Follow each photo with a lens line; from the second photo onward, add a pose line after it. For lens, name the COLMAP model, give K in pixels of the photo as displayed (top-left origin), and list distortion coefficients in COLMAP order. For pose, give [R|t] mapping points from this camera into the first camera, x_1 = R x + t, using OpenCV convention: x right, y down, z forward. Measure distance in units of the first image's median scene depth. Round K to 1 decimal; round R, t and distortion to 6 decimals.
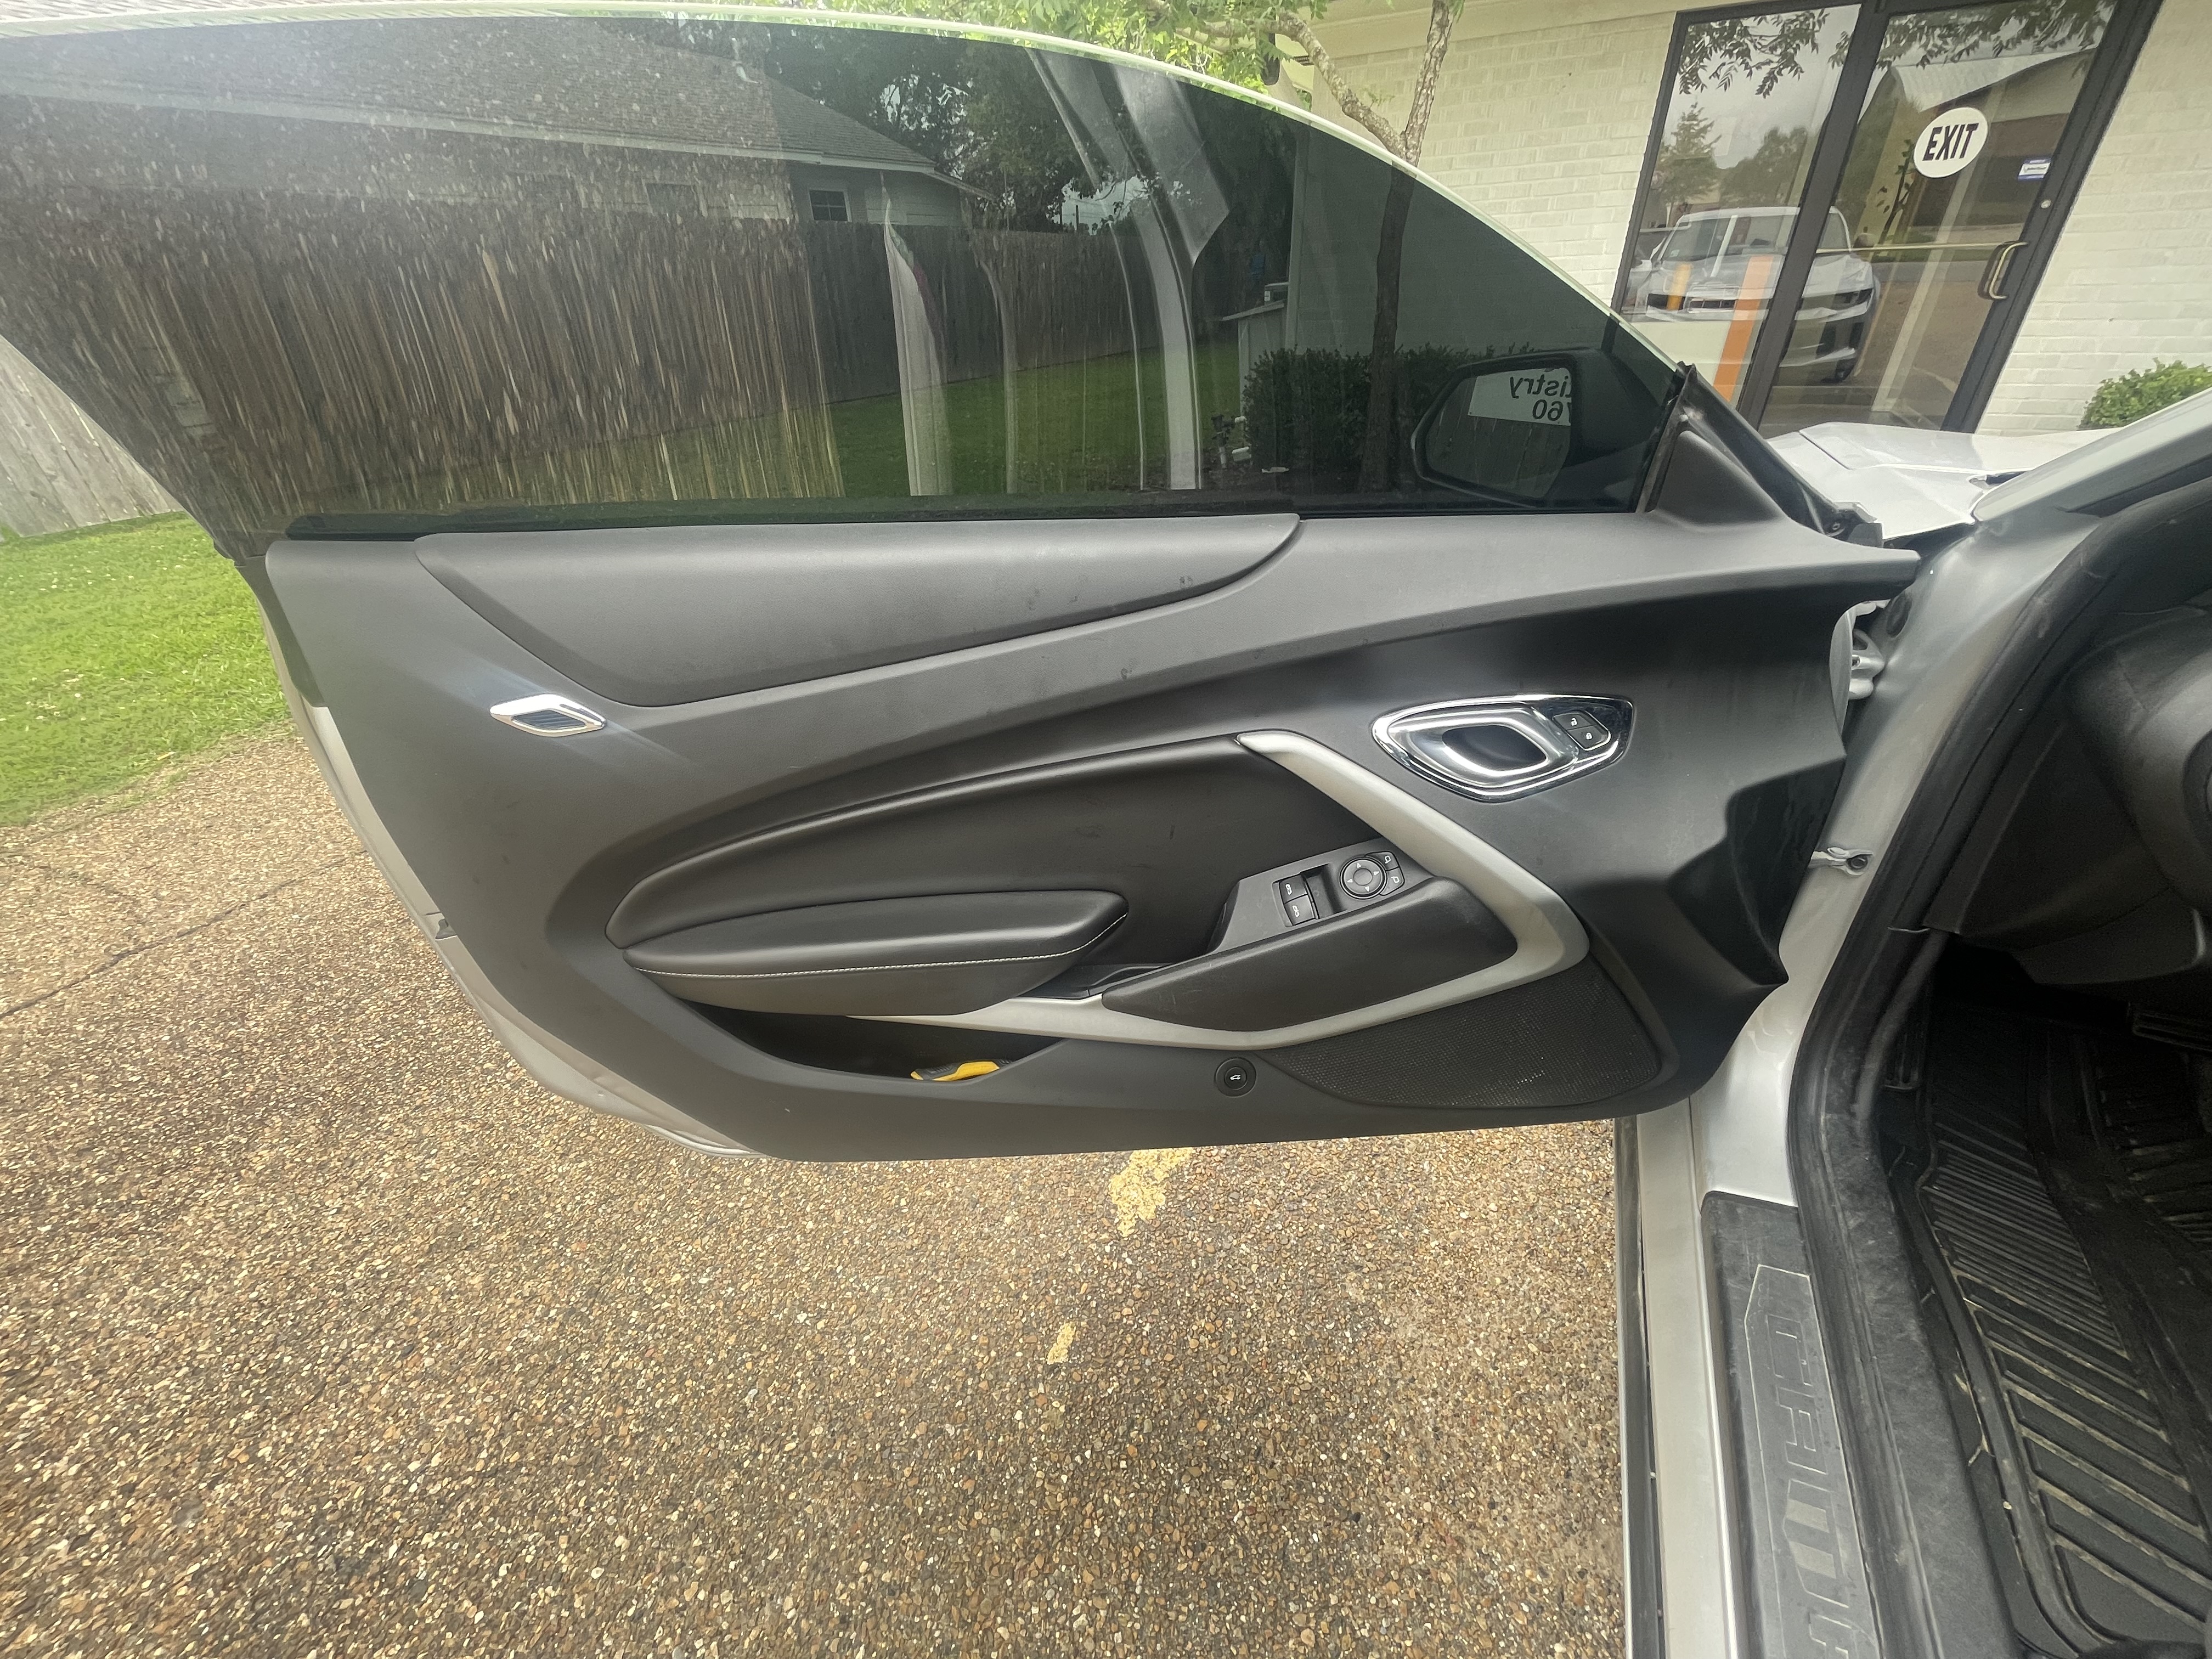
lens RADIAL K [[896.7, 0, 1100.6], [0, 896.7, 831.4], [0, 0, 1]] dist [0.004170, 0.000053]
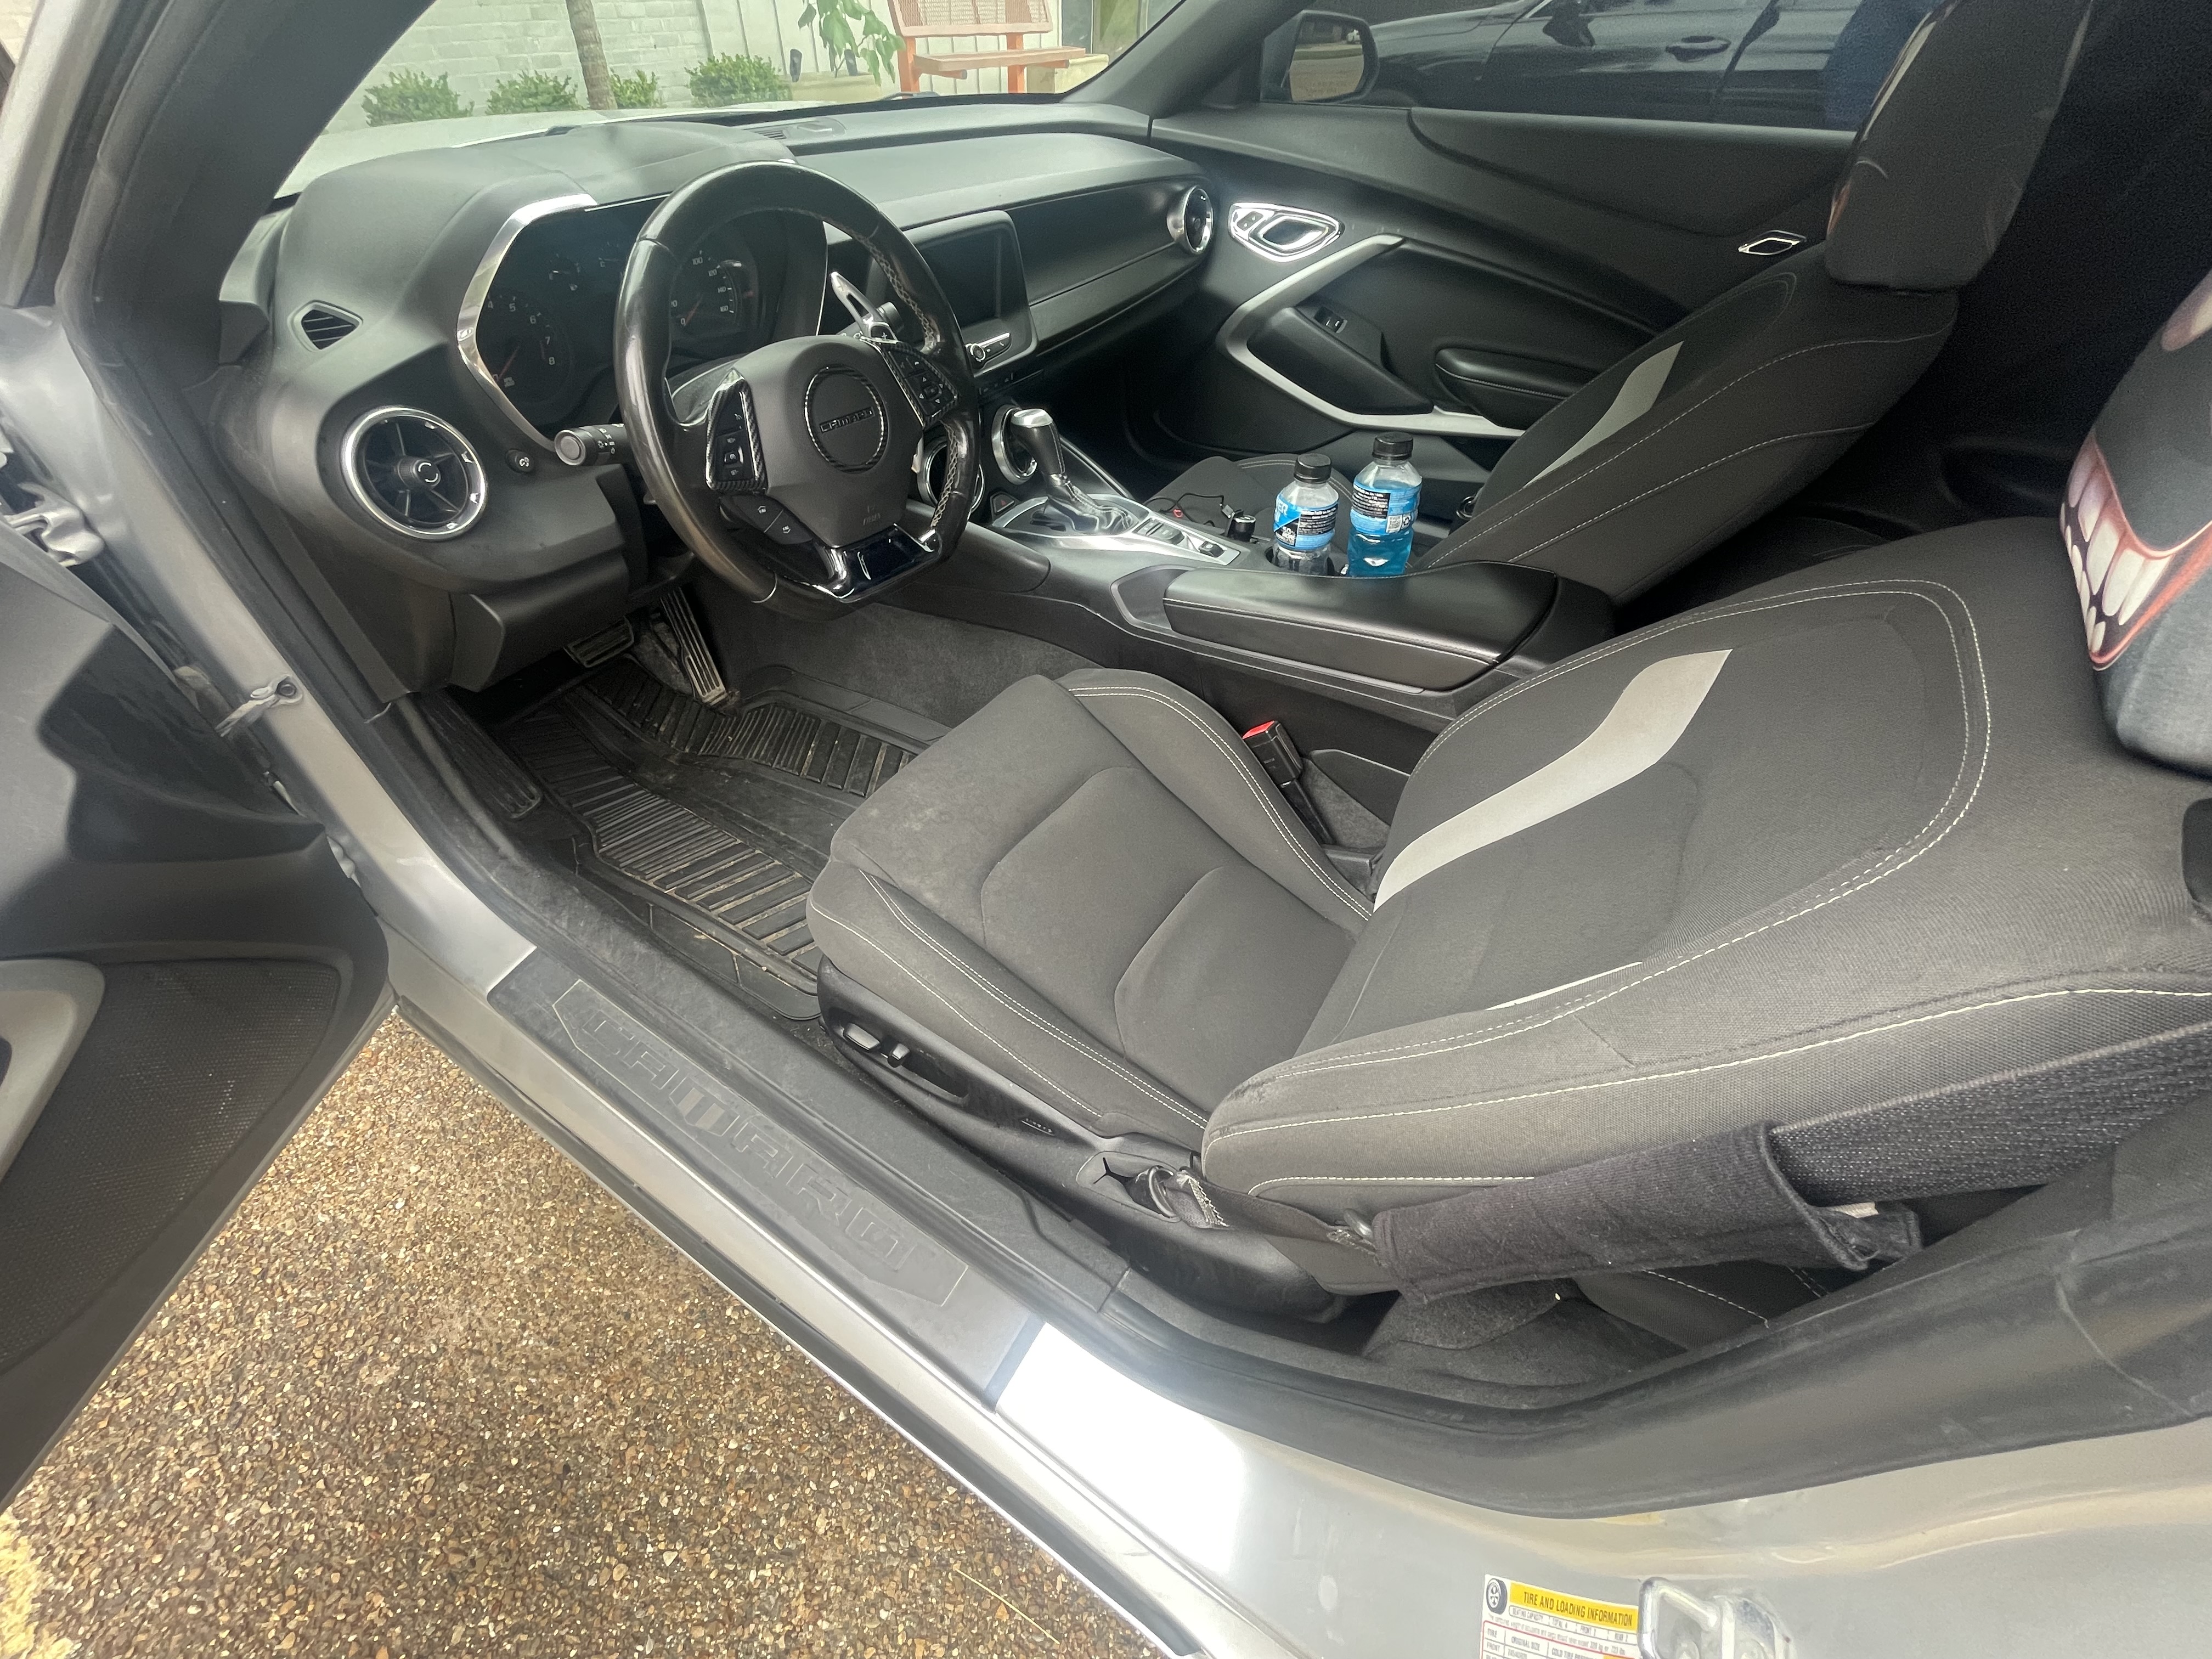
lens RADIAL K [[896.7, 0, 1110.2], [0, 896.7, 818.8], [0, 0, 1]] dist [0.004170, 0.000053]
pose [[0.117769, -0.668670, 0.734174, 0.107072], [0.505682, 0.676664, 0.535174, 0.053331], [-0.854644, 0.308231, 0.417824, -0.141915]]
